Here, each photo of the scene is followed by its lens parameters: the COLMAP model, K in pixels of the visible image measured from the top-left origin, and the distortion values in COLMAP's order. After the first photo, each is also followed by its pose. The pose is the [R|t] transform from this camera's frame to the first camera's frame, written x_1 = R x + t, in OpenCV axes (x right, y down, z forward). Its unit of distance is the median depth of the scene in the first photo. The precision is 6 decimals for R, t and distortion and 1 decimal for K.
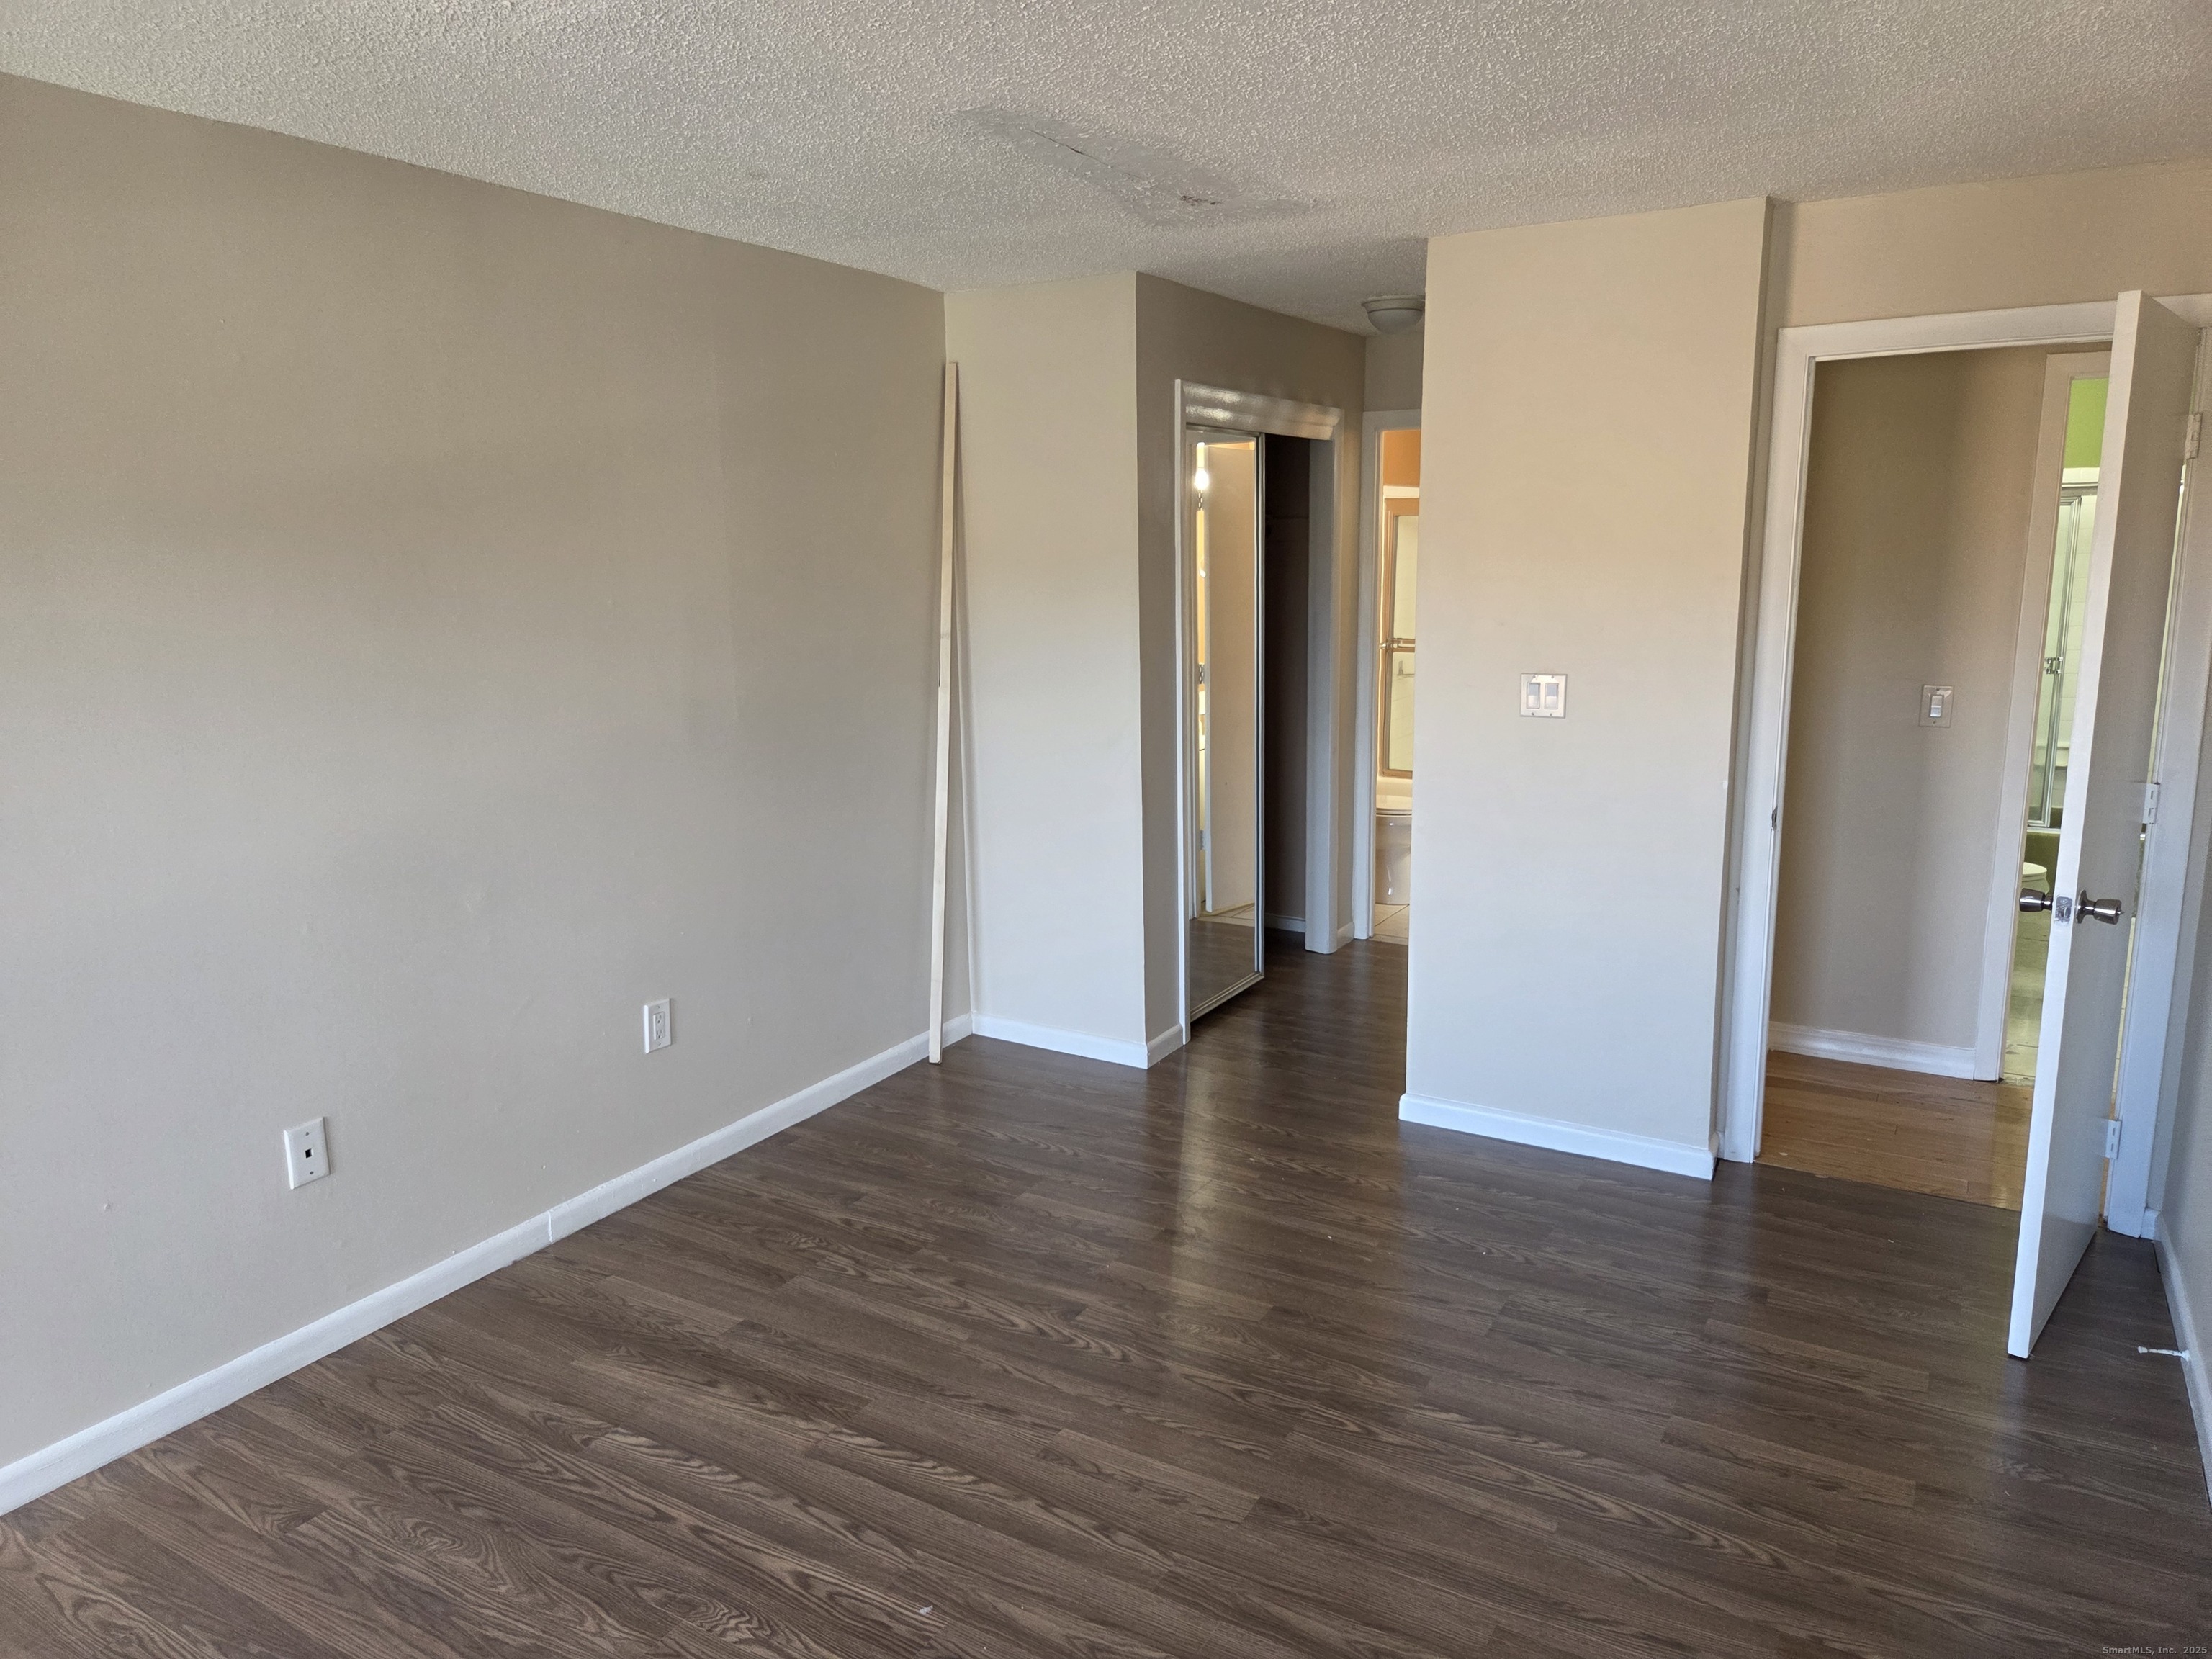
lens RADIAL K [[1473.4, 0, 1107.7], [0, 1473.4, 818.5], [0, 0, 1]] dist [0.075644, -0.067545]
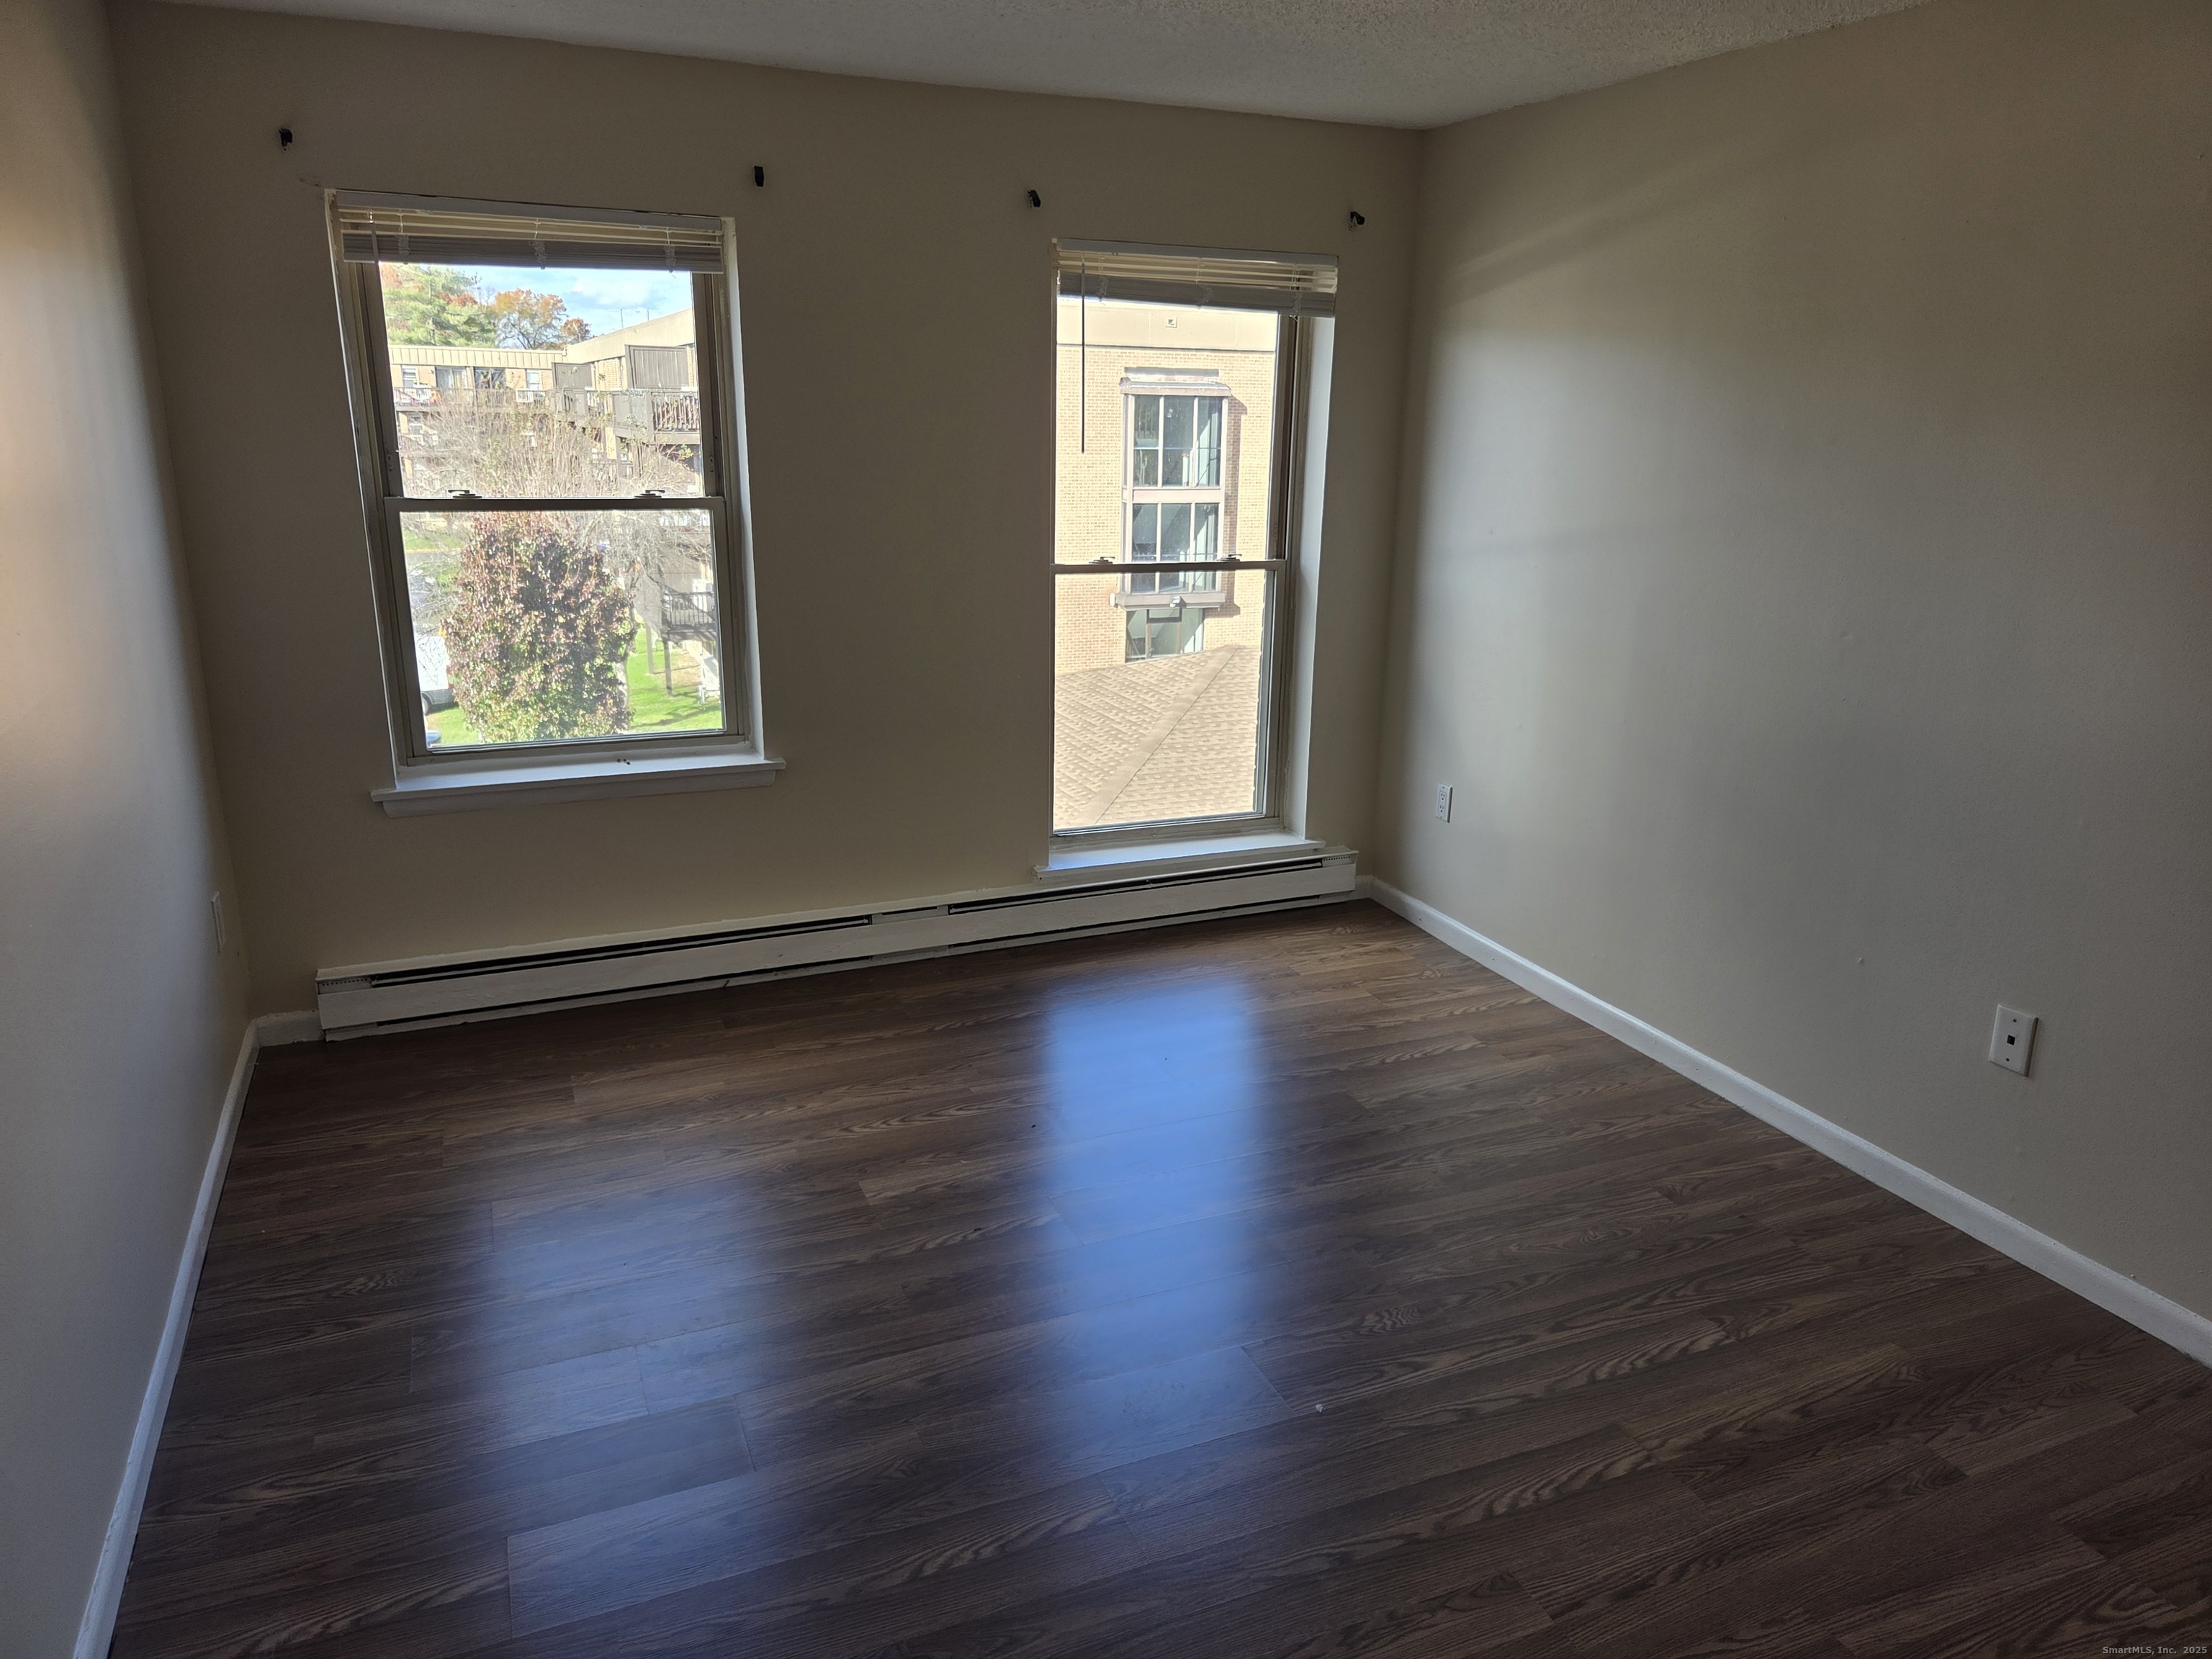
lens RADIAL K [[1473.4, 0, 1107.7], [0, 1473.4, 818.5], [0, 0, 1]] dist [0.075644, -0.067545]
pose [[-0.590940, 0.220502, -0.775996, 0.607150], [-0.156854, 0.912155, 0.378641, -0.209523], [0.791320, 0.345472, -0.504442, 1.083802]]
